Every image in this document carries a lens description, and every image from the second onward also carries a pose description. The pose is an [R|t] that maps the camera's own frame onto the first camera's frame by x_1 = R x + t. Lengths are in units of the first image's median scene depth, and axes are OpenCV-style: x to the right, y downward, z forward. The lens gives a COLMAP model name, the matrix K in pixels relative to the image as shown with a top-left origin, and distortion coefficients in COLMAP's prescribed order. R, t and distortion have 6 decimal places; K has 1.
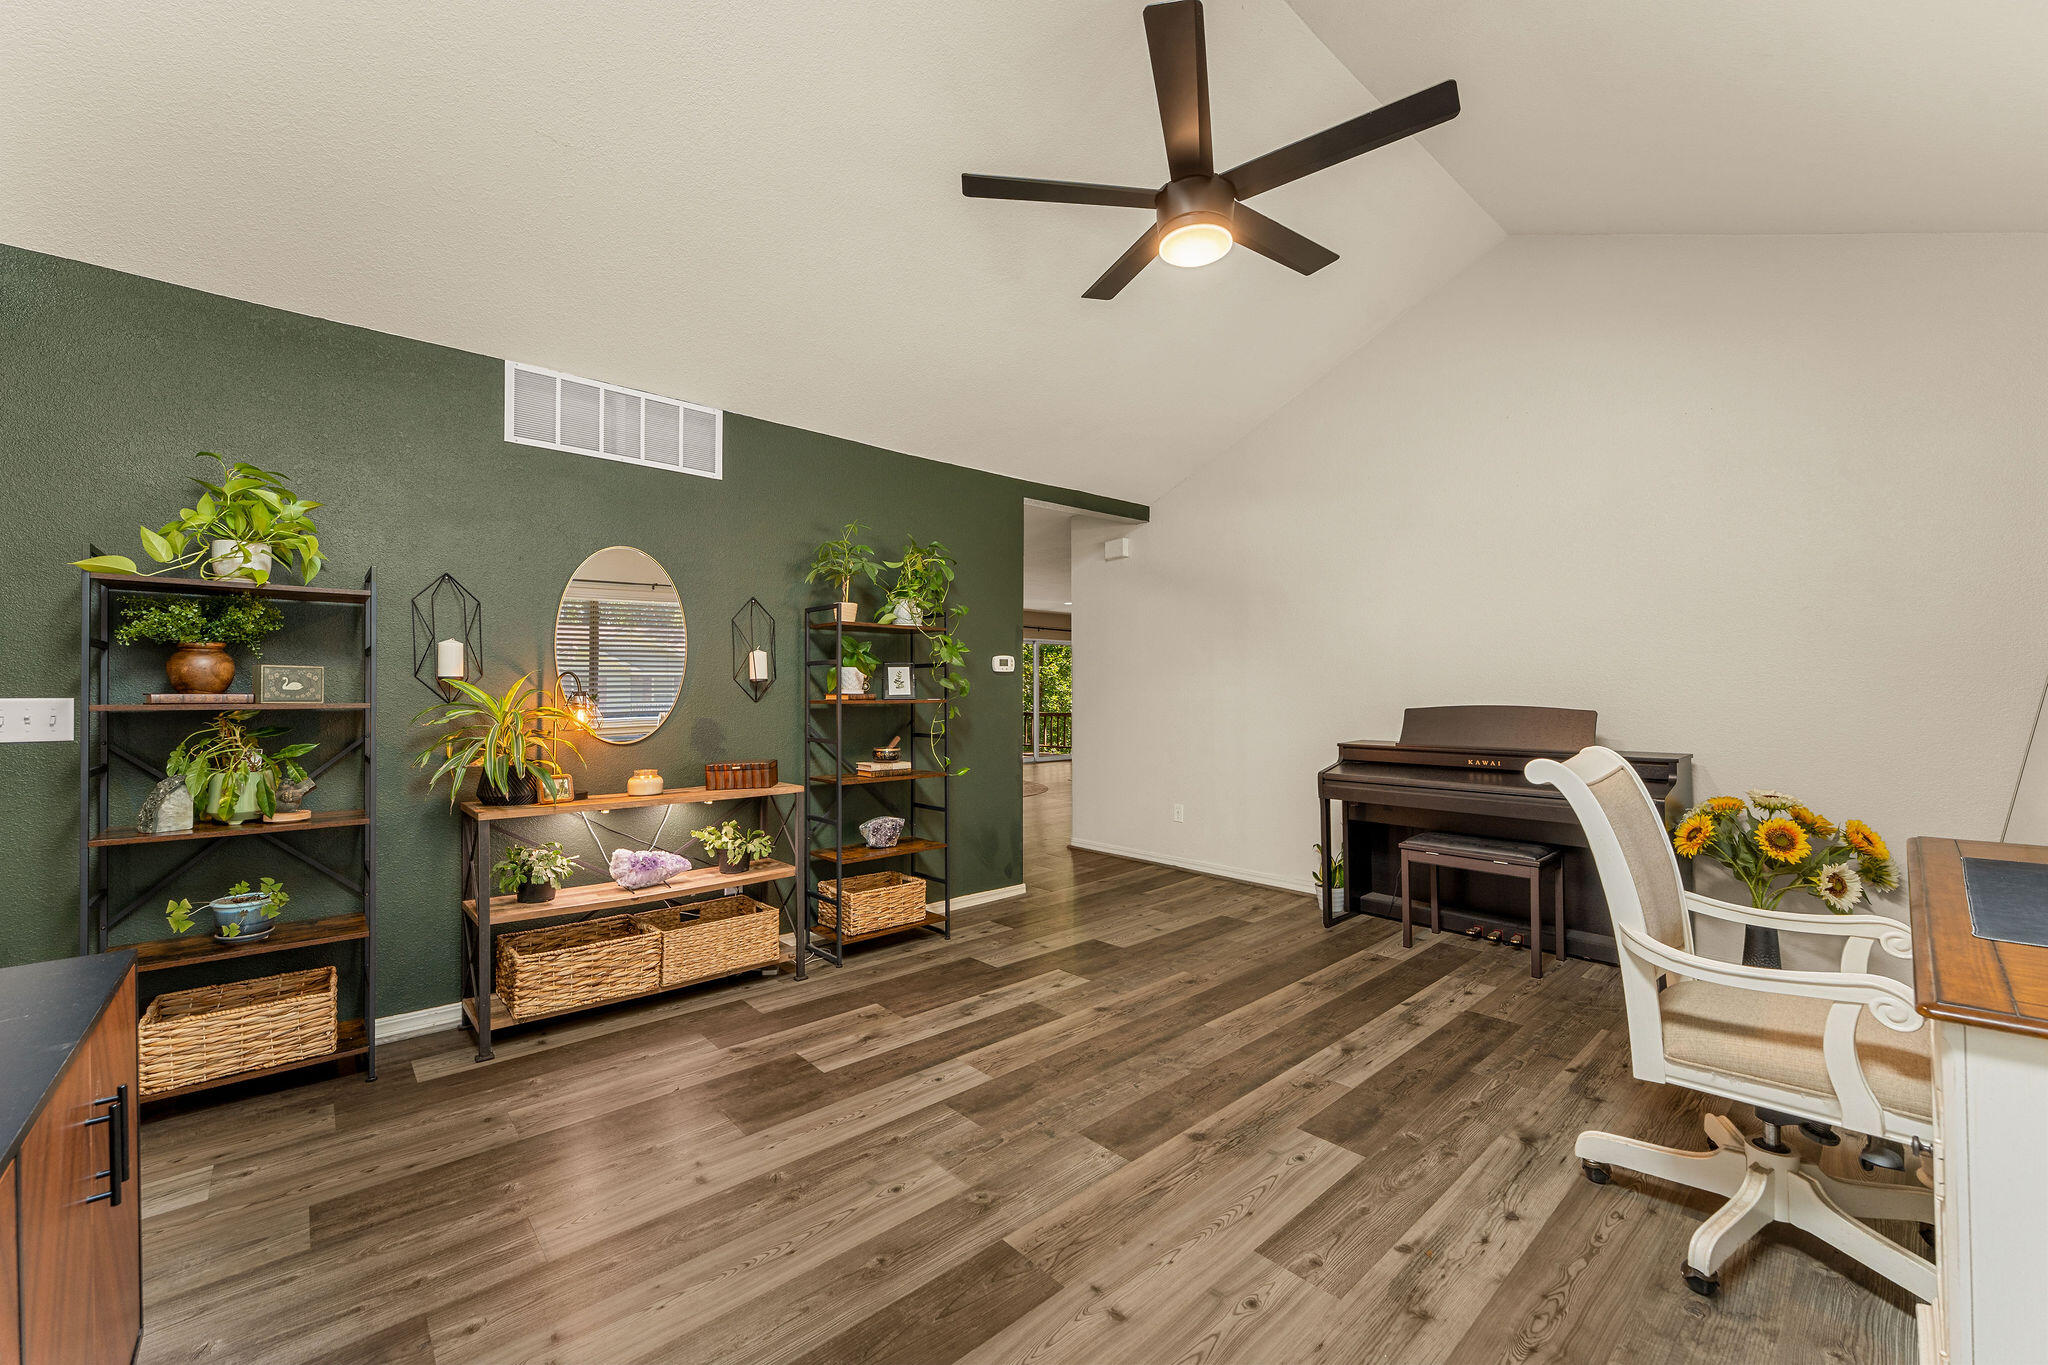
lens RADIAL K [[809.4, 0, 1021.8], [0, 809.4, 685.0], [0, 0, 1]] dist [-0.003889, -0.000189]
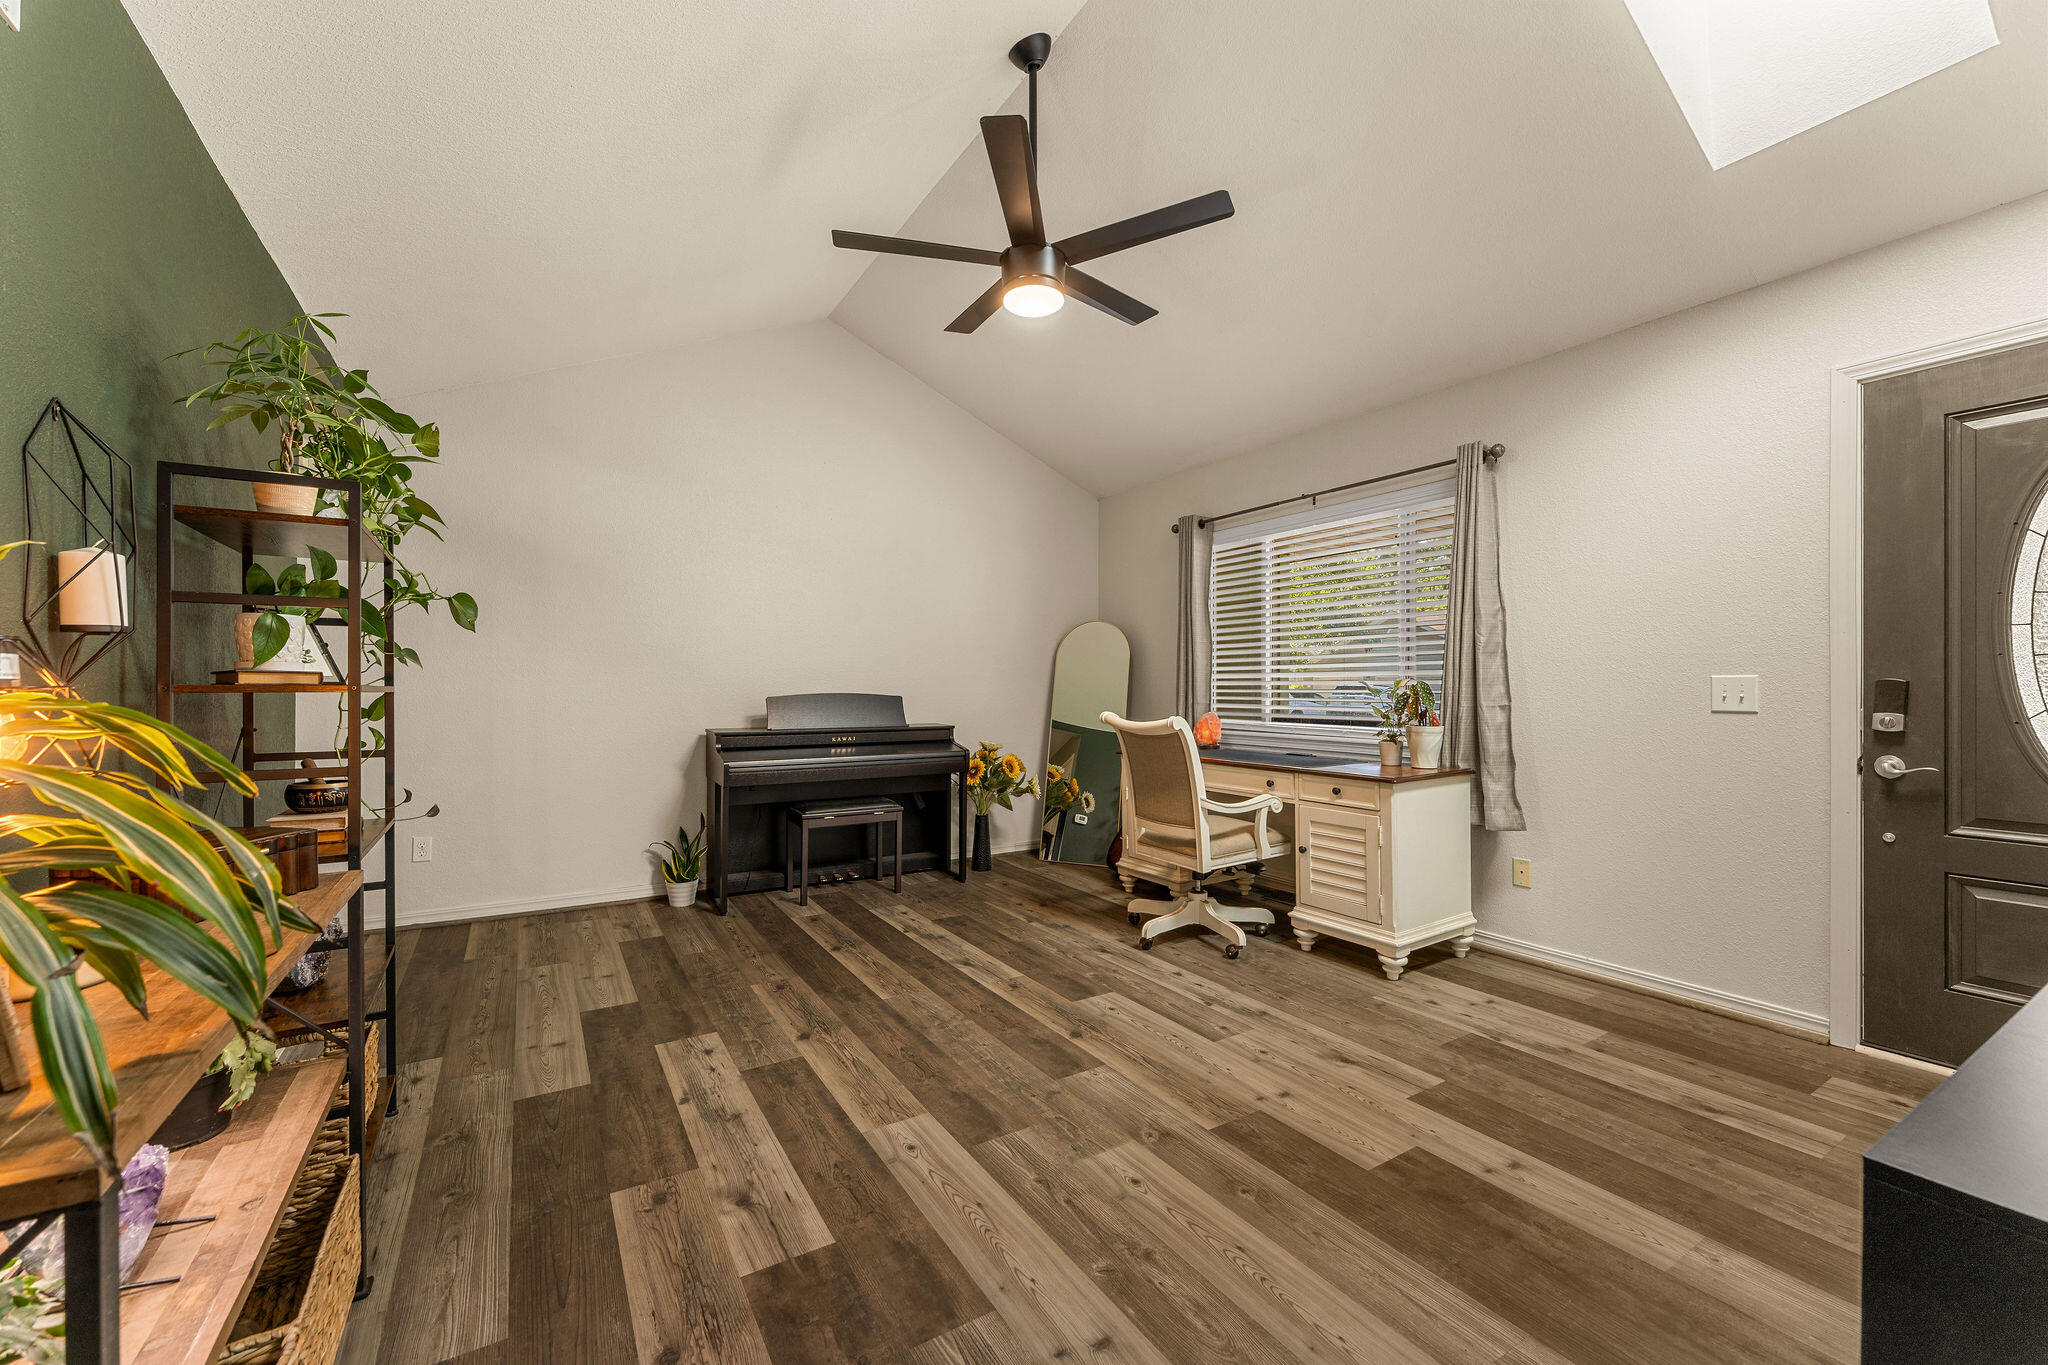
lens RADIAL K [[809.4, 0, 1014.7], [0, 809.4, 683.0], [0, 0, 1]] dist [-0.003889, -0.000189]
pose [[0.184865, 0.009271, 0.982720, -0.811782], [-0.009088, 0.999929, -0.007723, 0.023781], [-0.982722, -0.007504, 0.184936, 0.687276]]
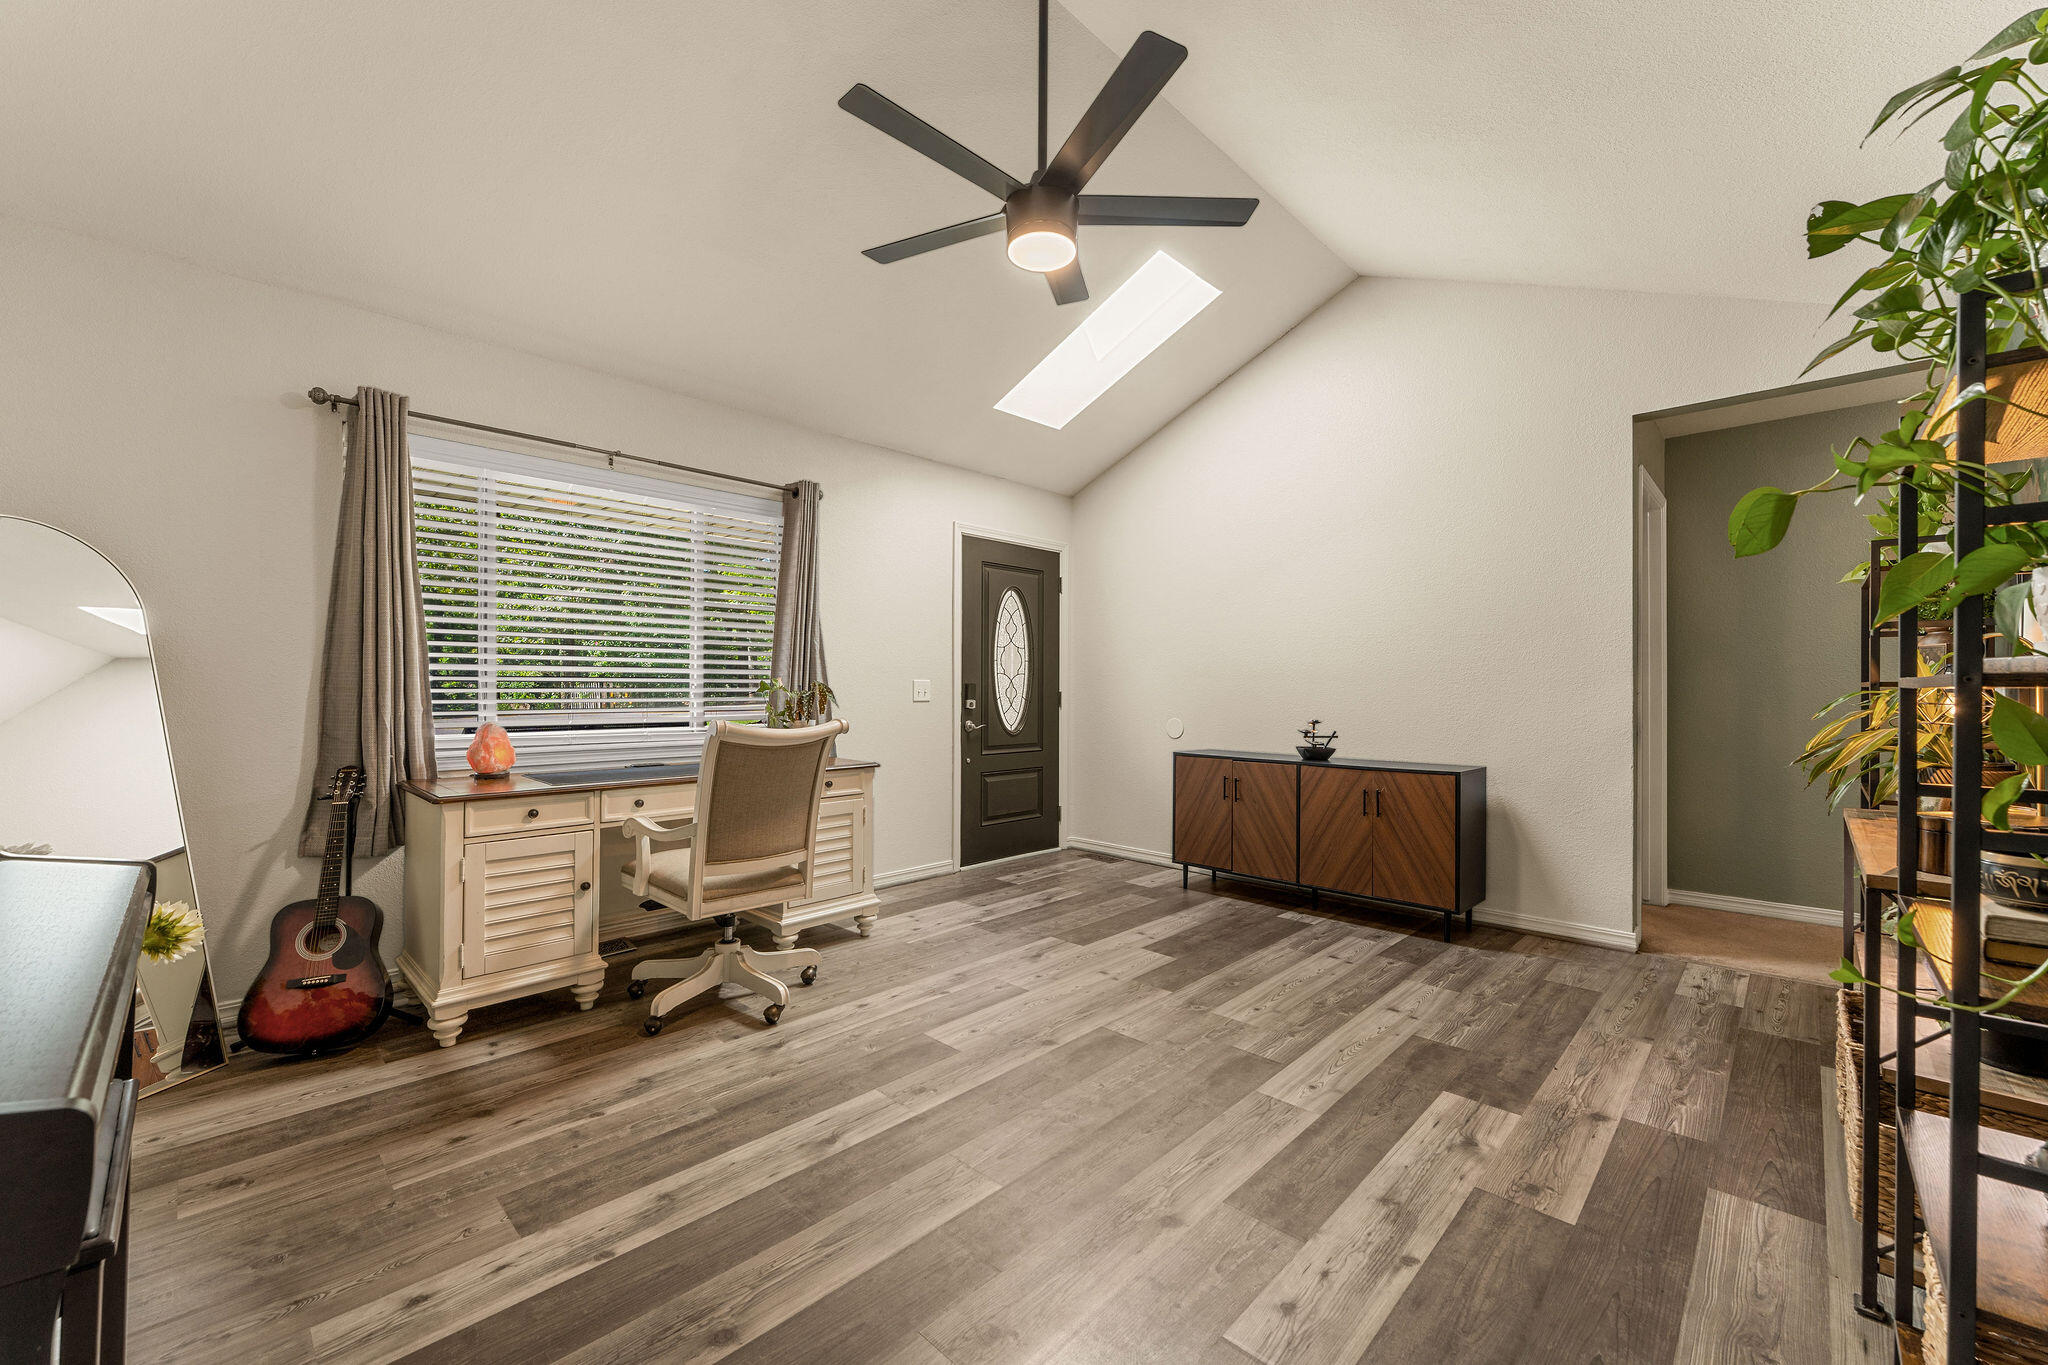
lens RADIAL K [[809.4, 0, 1018.6], [0, 809.4, 687.3], [0, 0, 1]] dist [-0.003889, -0.000189]
pose [[-0.997733, 0.001615, -0.067273, 0.271652], [0.002305, 0.999946, -0.010181, 0.032831], [0.067253, -0.010313, -0.997683, 1.748784]]
